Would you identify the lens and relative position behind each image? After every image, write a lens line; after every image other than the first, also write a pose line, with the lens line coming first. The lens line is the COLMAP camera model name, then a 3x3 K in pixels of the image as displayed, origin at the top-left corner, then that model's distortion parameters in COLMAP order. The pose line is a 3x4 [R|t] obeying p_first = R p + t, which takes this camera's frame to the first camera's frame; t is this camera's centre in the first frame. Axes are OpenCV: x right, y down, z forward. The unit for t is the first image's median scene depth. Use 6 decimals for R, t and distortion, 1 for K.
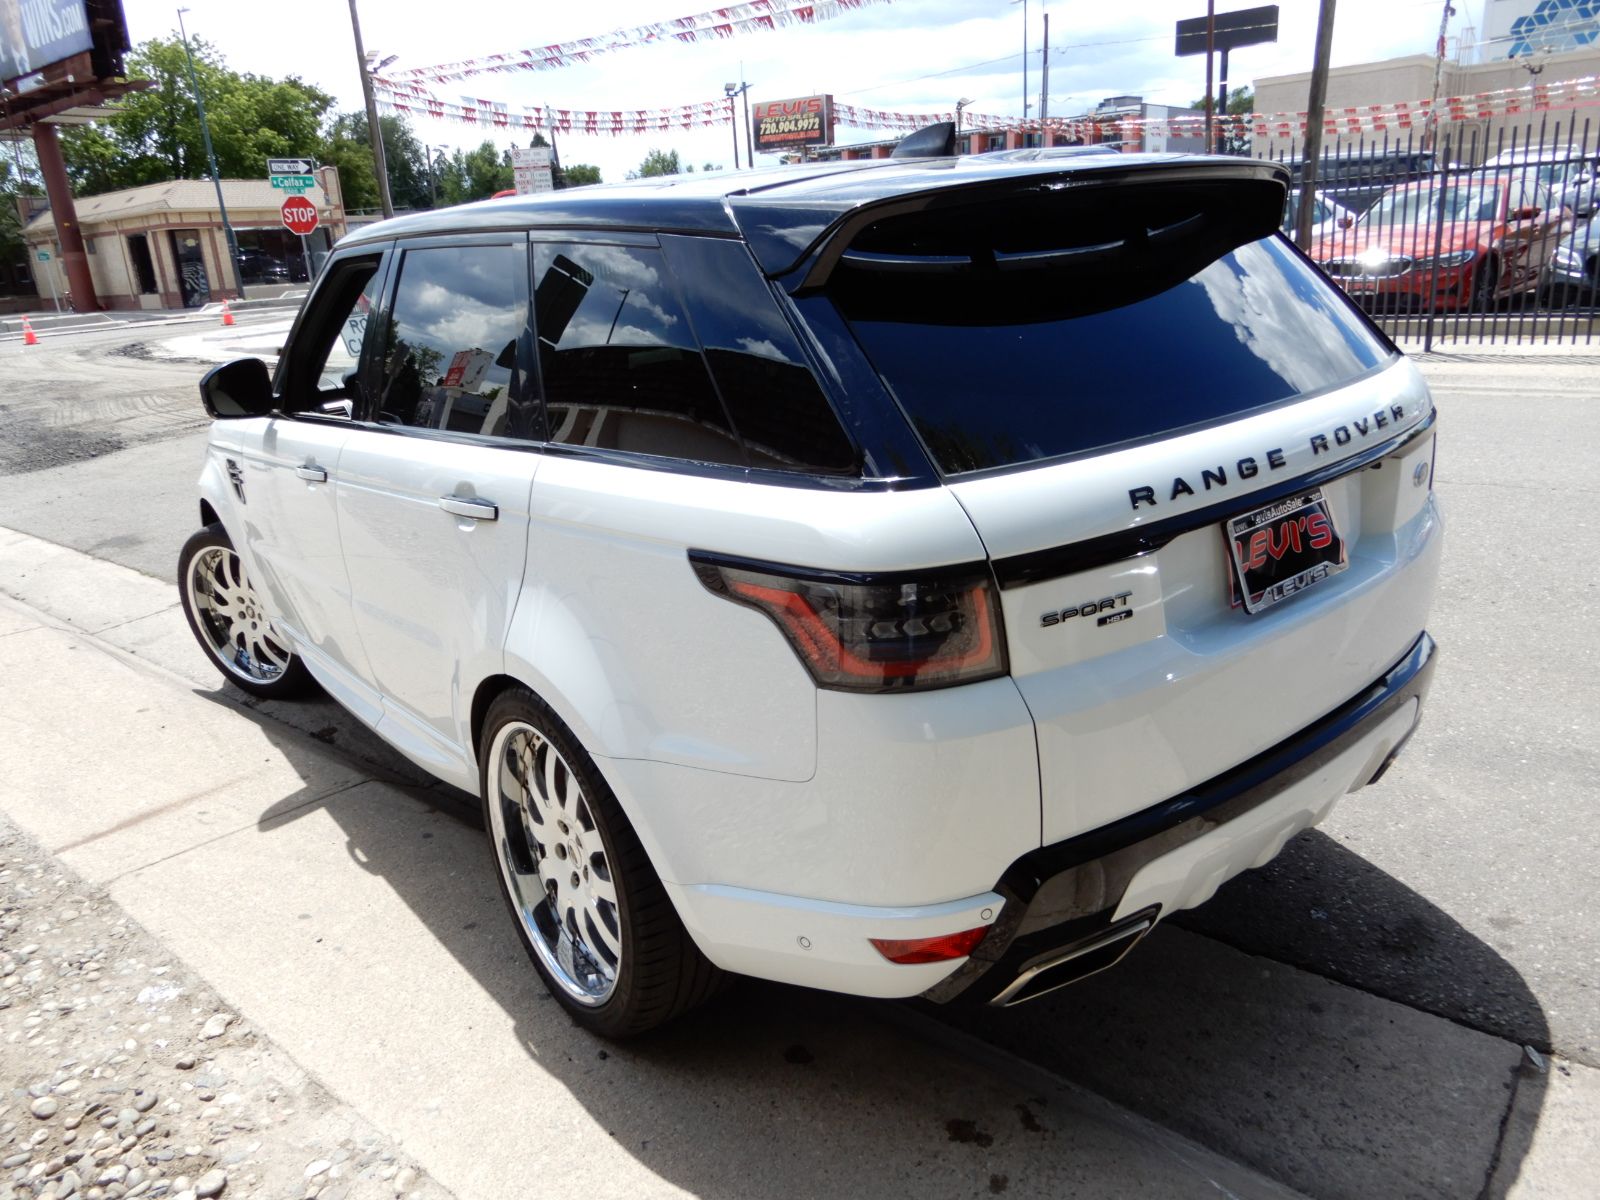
lens RADIAL K [[1142.3, 0, 798.7], [0, 1142.3, 597.8], [0, 0, 1]] dist [-0.004822, -0.002222]
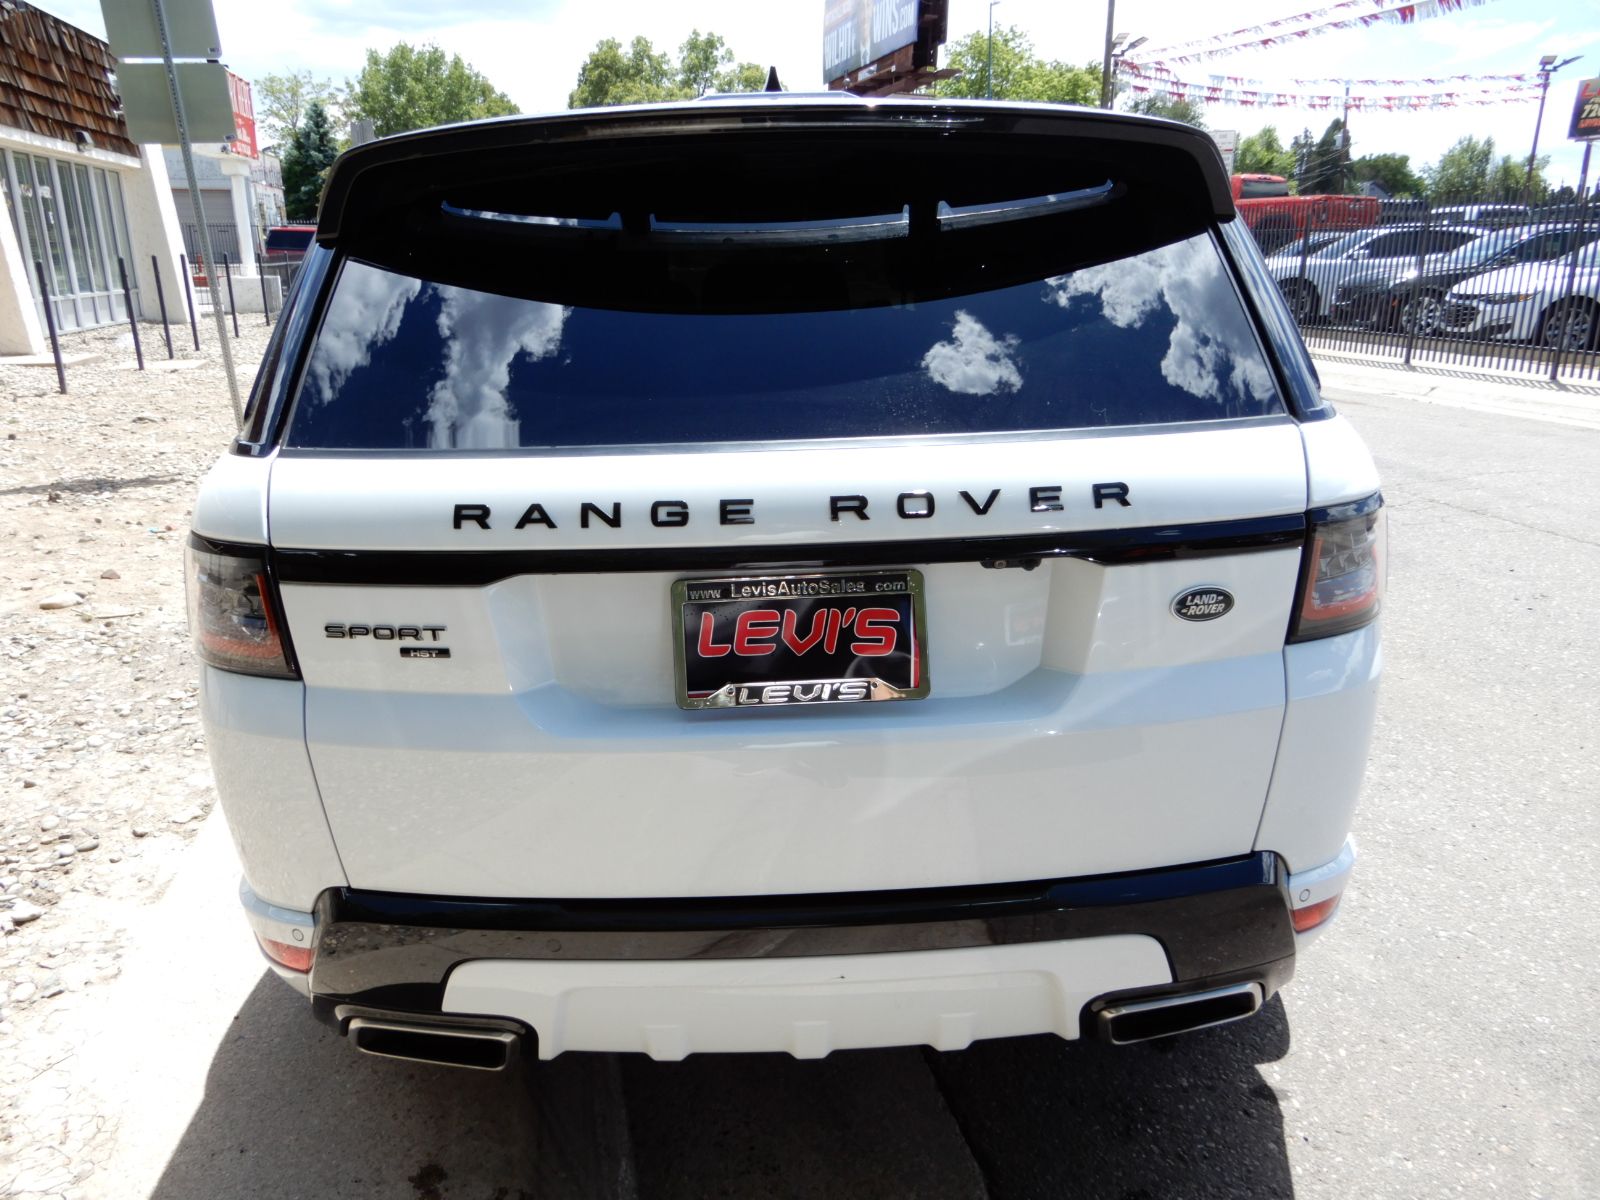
lens RADIAL K [[1132.3, 0, 801.3], [0, 1132.3, 602.7], [0, 0, 1]] dist [0.001510, 0.002713]
pose [[0.806526, 0.232426, -0.543593, 0.152934], [-0.223205, 0.971140, 0.084064, -0.024134], [0.547444, 0.053533, 0.835128, 0.075353]]
